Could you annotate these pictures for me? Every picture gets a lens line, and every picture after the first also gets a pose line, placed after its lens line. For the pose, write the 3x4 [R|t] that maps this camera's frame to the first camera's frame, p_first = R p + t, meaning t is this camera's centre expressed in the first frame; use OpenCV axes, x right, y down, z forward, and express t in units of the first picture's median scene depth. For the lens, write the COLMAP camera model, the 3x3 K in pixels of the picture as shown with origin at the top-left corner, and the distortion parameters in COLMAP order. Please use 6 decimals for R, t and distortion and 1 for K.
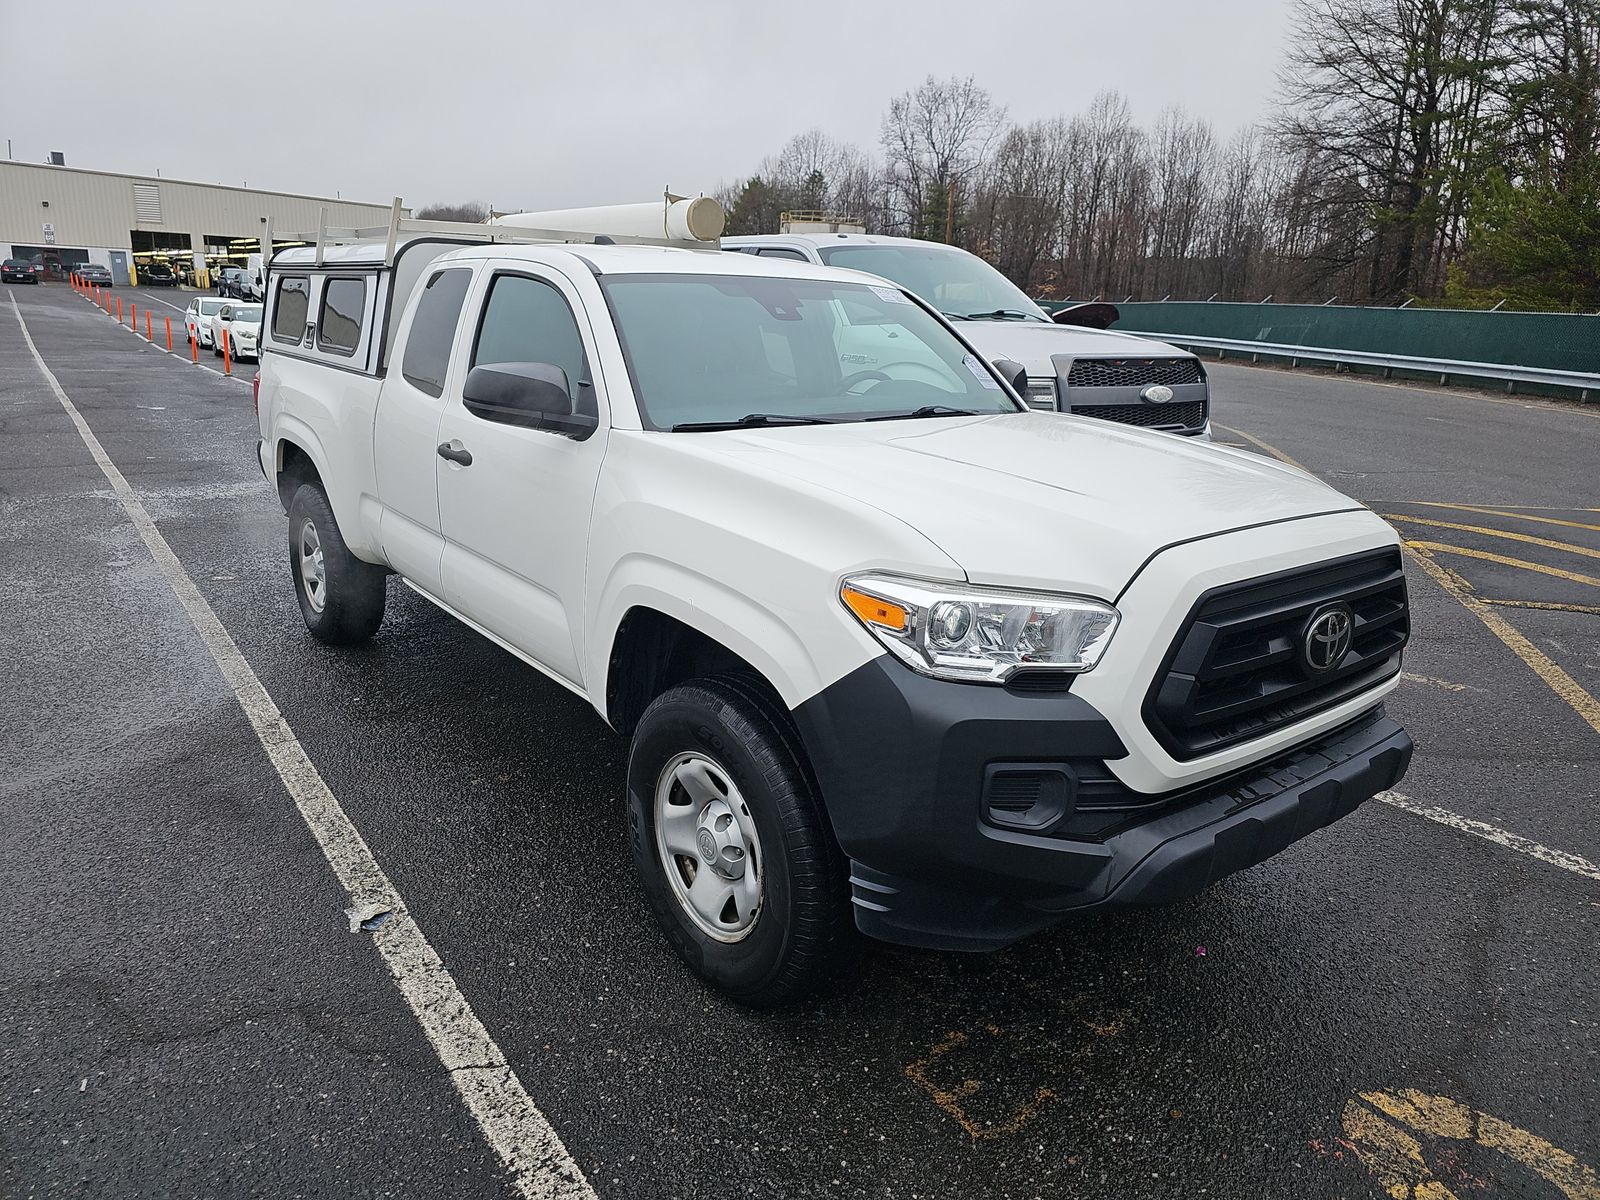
lens RADIAL K [[1092.9, 0, 800.0], [0, 1092.9, 600.0], [0, 0, 1]] dist [0.033727, -0.023136]
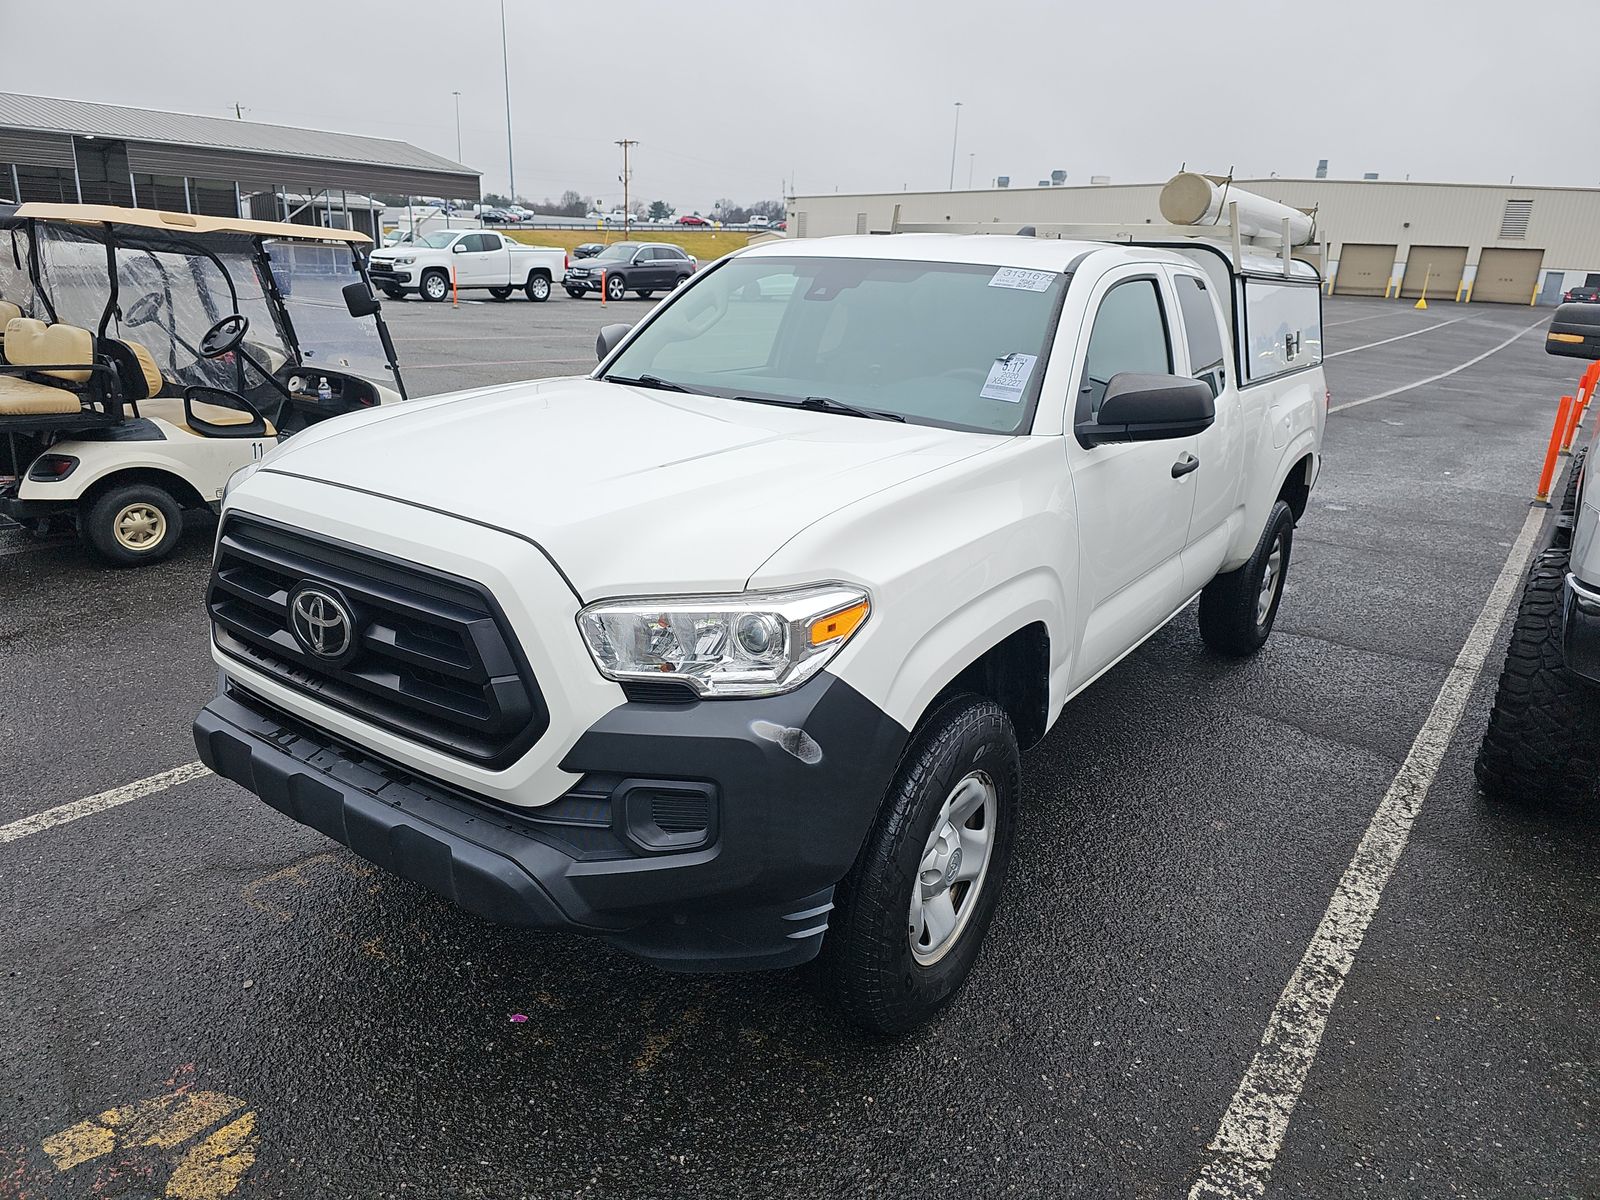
lens RADIAL K [[1086.0, 0, 803.6], [0, 1086.0, 619.0], [0, 0, 1]] dist [0.070917, -0.055058]
pose [[0.262901, 0.274201, -0.925039, 1.106879], [-0.288466, 0.937249, 0.195836, -0.201348], [0.920690, 0.215357, 0.325501, 0.837255]]
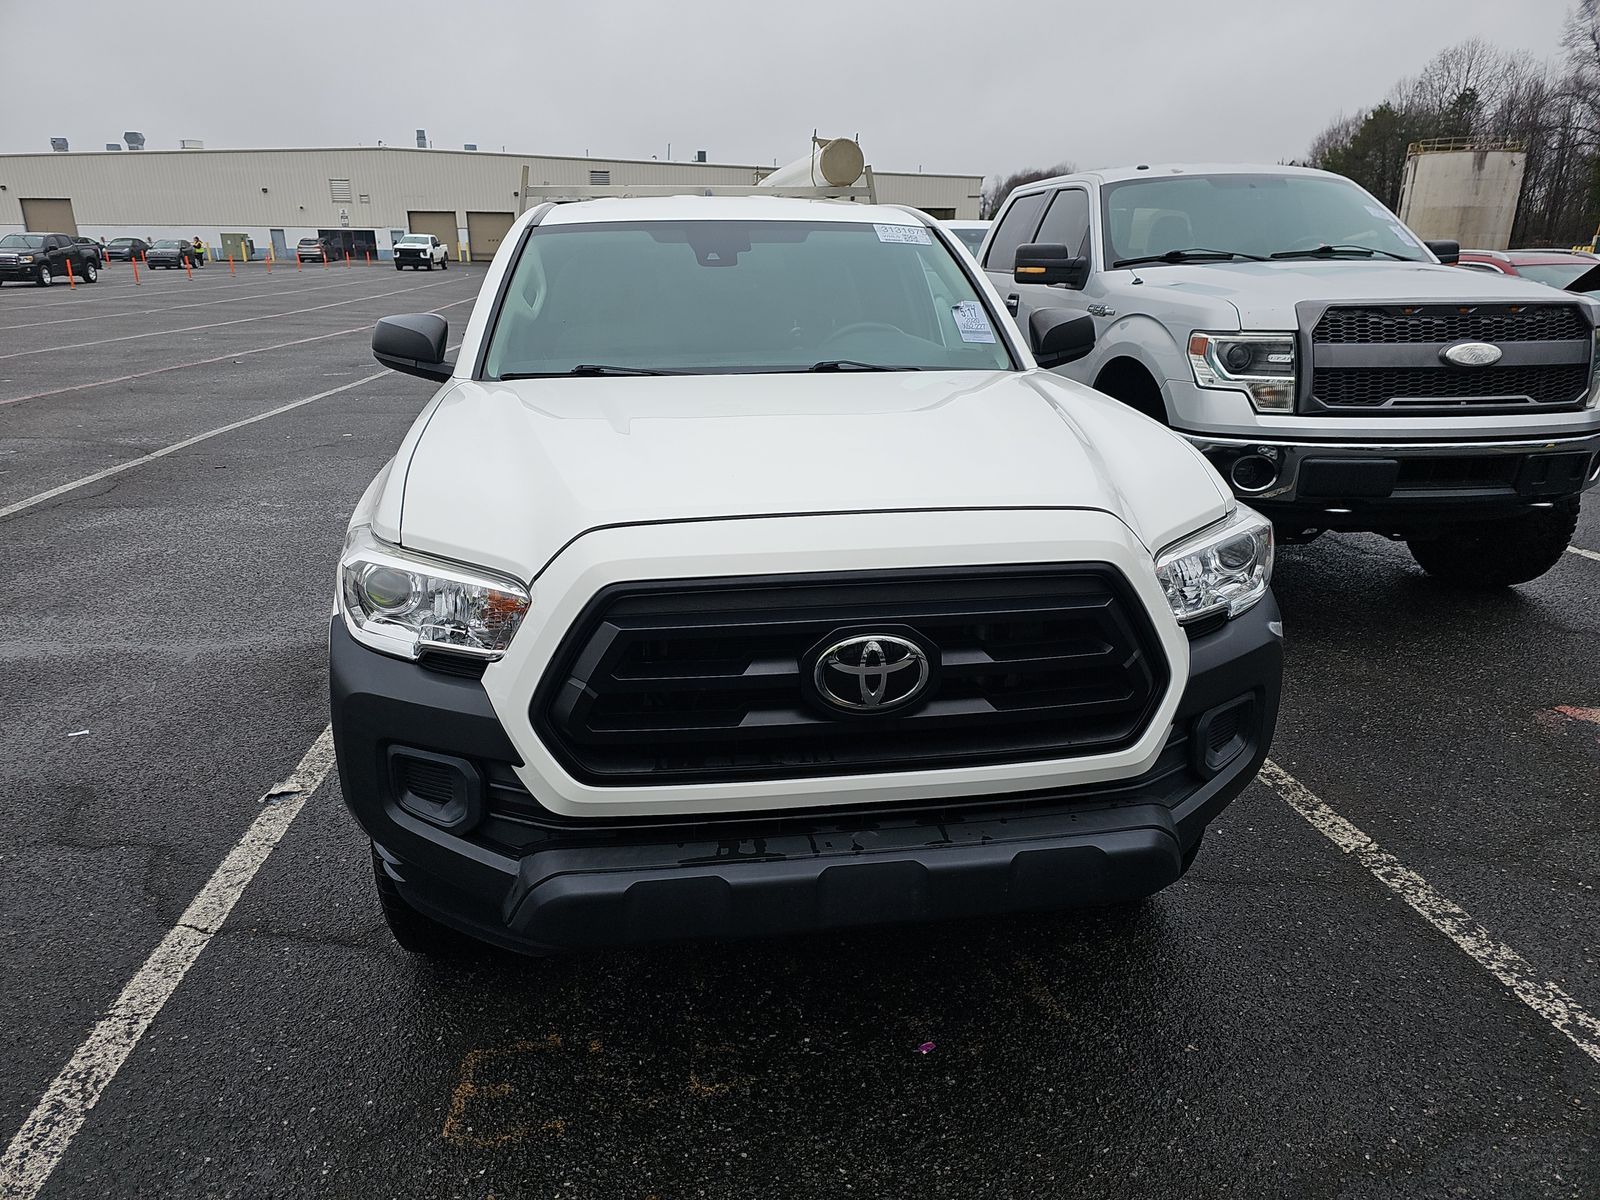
lens RADIAL K [[1089.9, 0, 800.4], [0, 1089.9, 618.0], [0, 0, 1]] dist [0.029822, -0.029144]
pose [[0.856704, 0.125676, -0.500263, 0.631223], [-0.102034, 0.991989, 0.074473, -0.040546], [0.505615, -0.012758, 0.862665, 0.264184]]
